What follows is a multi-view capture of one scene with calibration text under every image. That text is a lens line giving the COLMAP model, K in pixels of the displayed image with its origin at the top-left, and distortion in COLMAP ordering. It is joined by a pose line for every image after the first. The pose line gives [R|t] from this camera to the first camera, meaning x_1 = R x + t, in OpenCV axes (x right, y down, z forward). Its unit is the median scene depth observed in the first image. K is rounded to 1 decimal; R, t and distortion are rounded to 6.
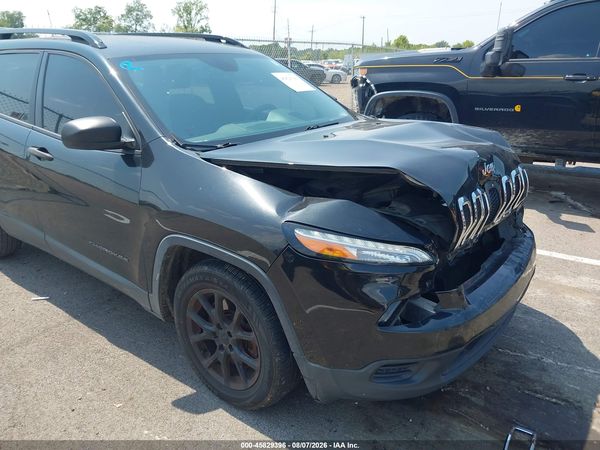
lens RADIAL K [[480.0, 0, 300.0], [0, 480.0, 225.0], [0, 0, 1]] dist [0.004150, -0.008466]
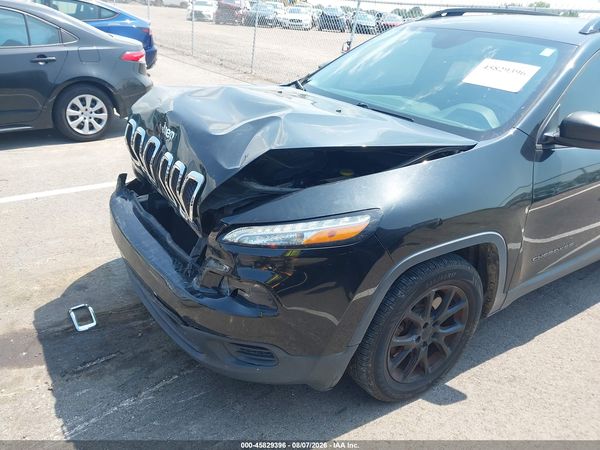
lens RADIAL K [[480.0, 0, 300.0], [0, 480.0, 225.0], [0, 0, 1]] dist [0.004150, -0.008466]
pose [[-0.323309, 0.364748, -0.873172, 0.961433], [-0.384938, 0.792242, 0.473472, -0.416392], [0.864462, 0.489195, -0.115733, 1.134935]]
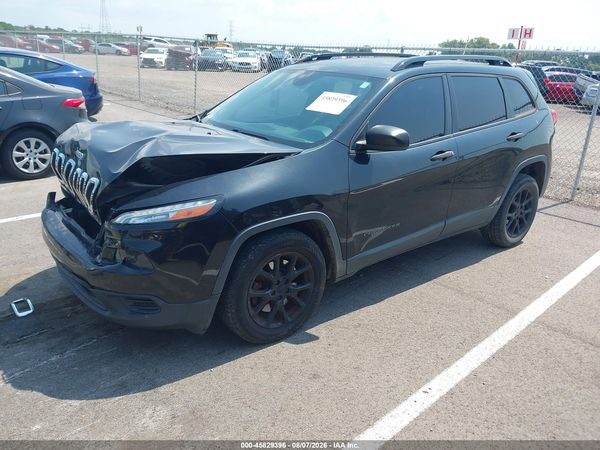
lens RADIAL K [[479.8, 0, 300.0], [0, 479.8, 225.0], [0, 0, 1]] dist [0.063598, -0.098170]
pose [[-0.243598, 0.314840, -0.917353, 1.201879], [-0.357825, 0.849945, 0.386723, -0.536855], [0.901455, 0.422457, -0.094387, 1.386103]]
